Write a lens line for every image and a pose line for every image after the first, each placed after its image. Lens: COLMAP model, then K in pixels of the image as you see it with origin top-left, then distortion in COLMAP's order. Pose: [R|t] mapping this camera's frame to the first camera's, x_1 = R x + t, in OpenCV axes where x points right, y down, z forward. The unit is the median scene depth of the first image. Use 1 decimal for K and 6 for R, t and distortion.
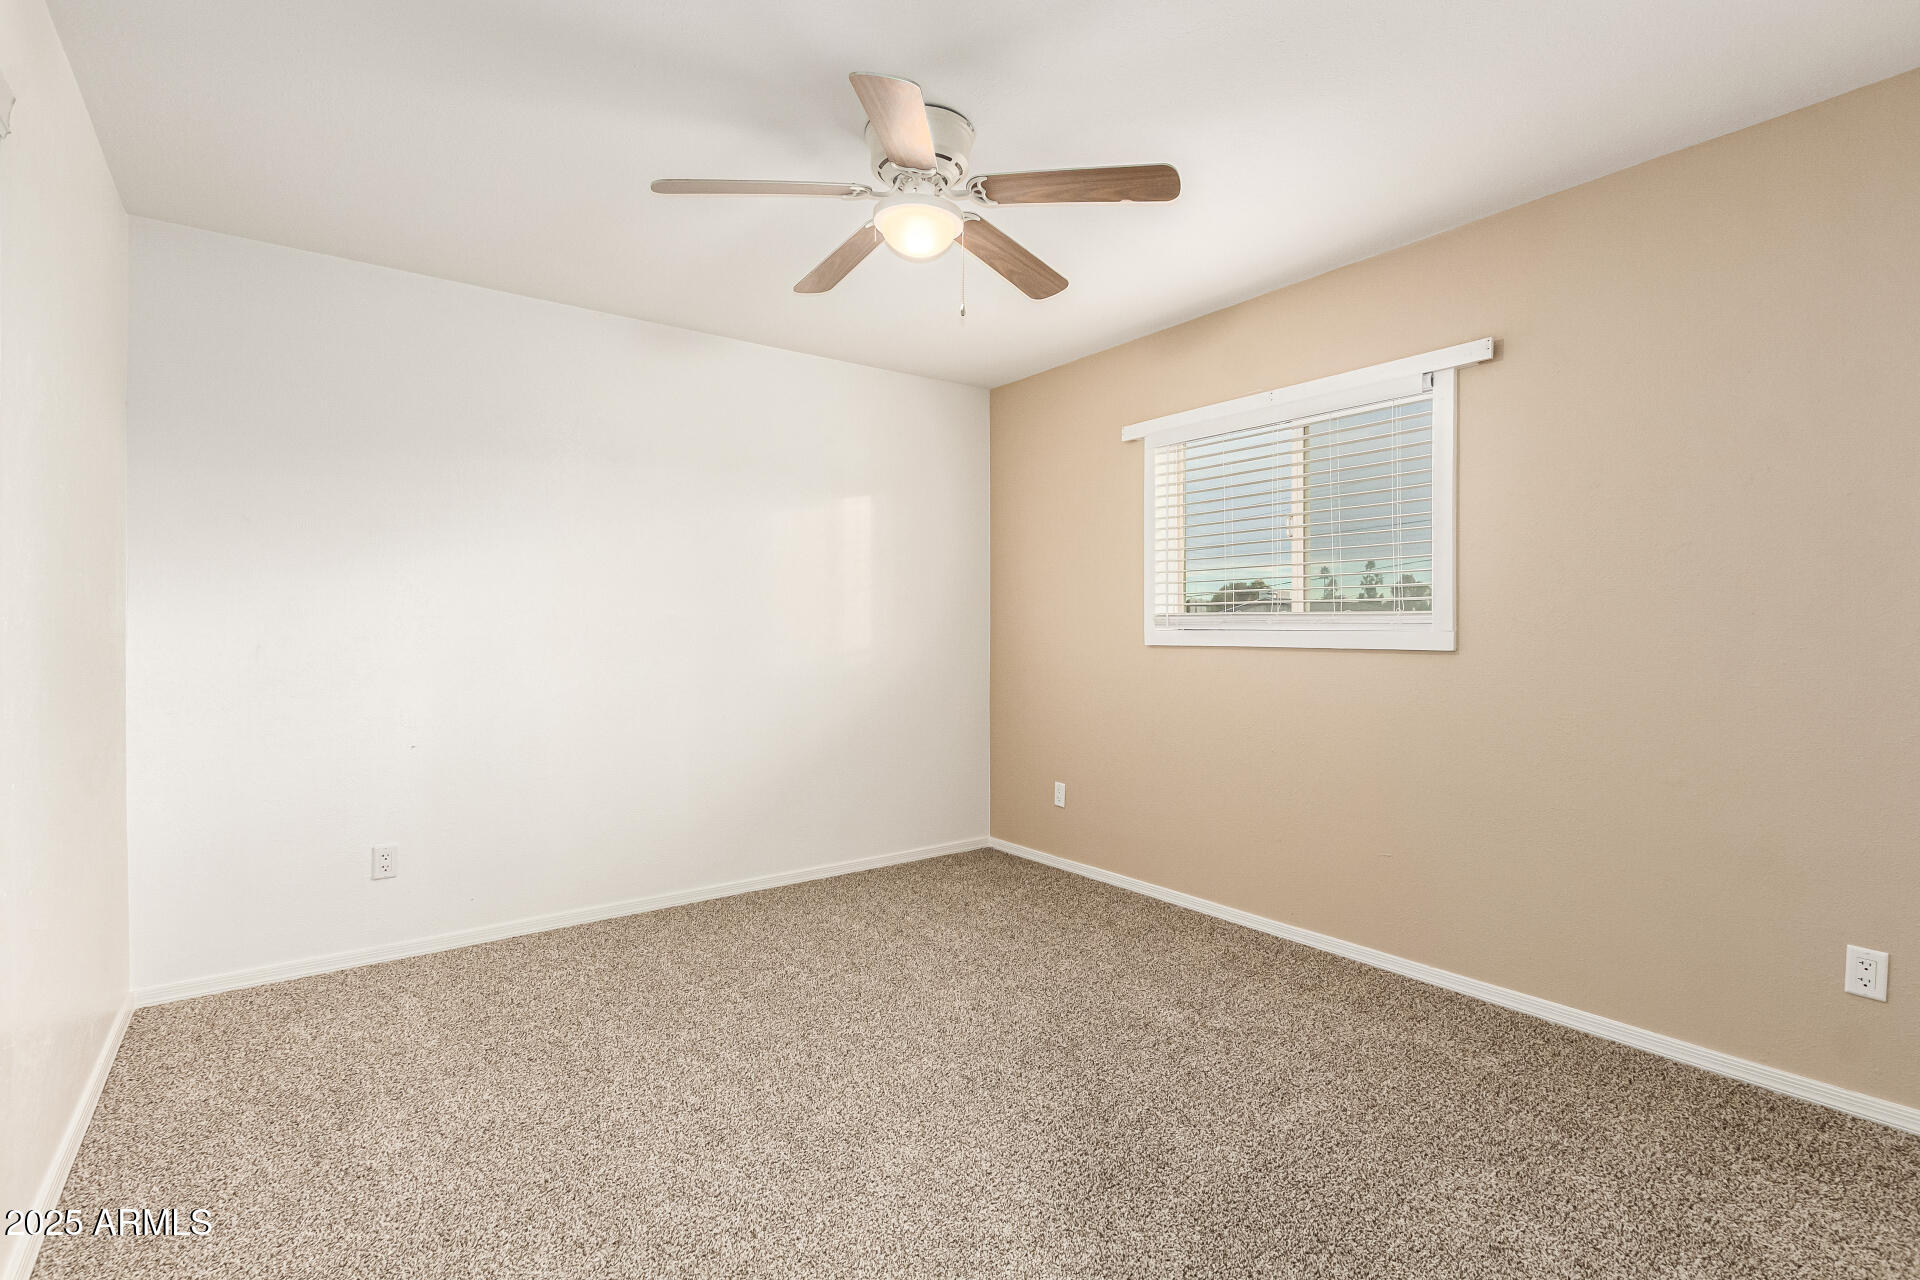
lens RADIAL K [[868.6, 0, 967.0], [0, 868.6, 639.1], [0, 0, 1]] dist [0.000010, -0.000036]
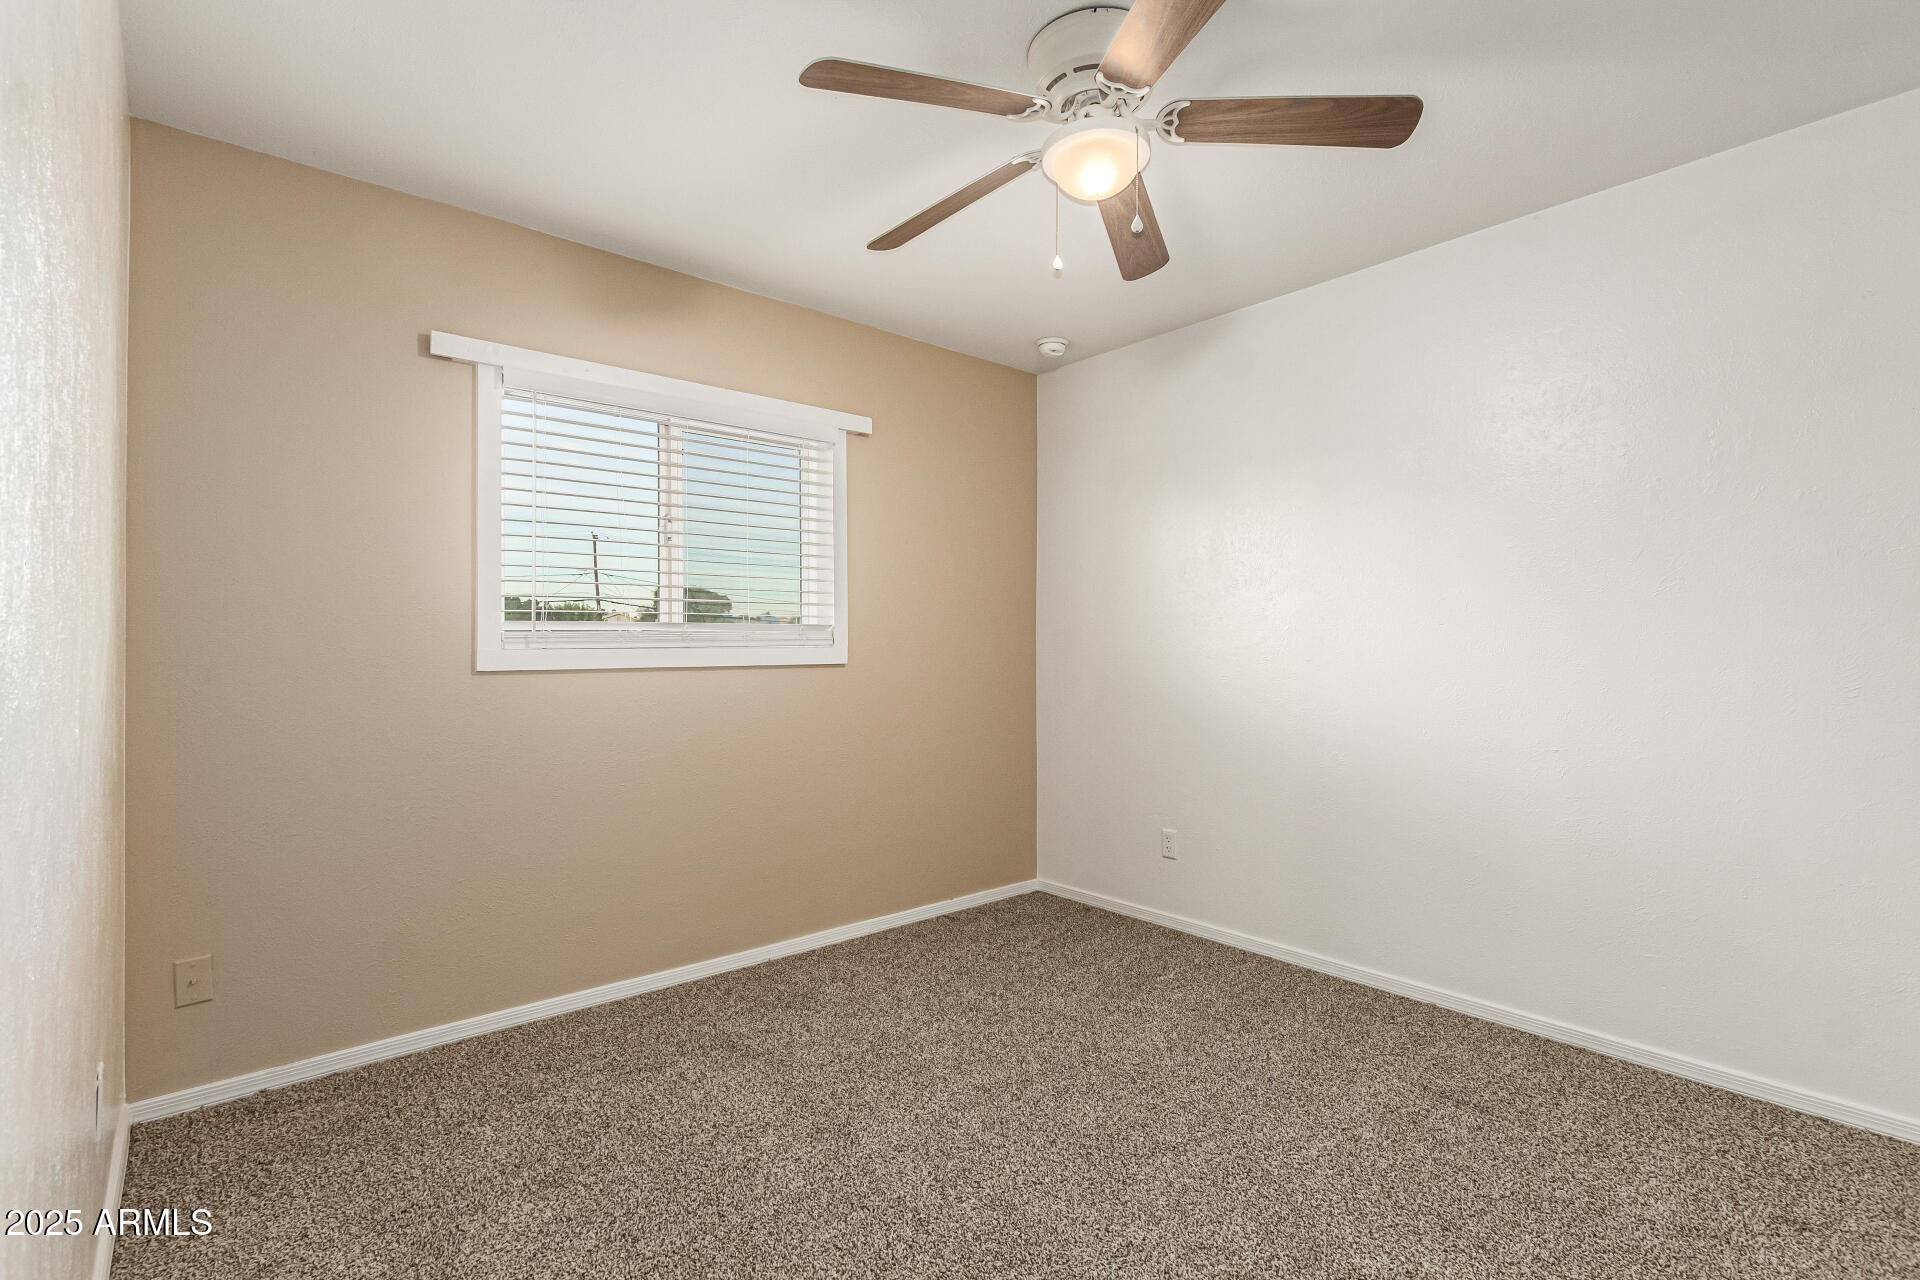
lens RADIAL K [[868.6, 0, 967.0], [0, 868.6, 639.1], [0, 0, 1]] dist [0.000010, -0.000036]
pose [[-0.030943, 0.000745, 0.999521, -0.552366], [0.005365, 0.999985, -0.000579, -0.016317], [-0.999507, 0.005345, -0.030946, 0.734452]]
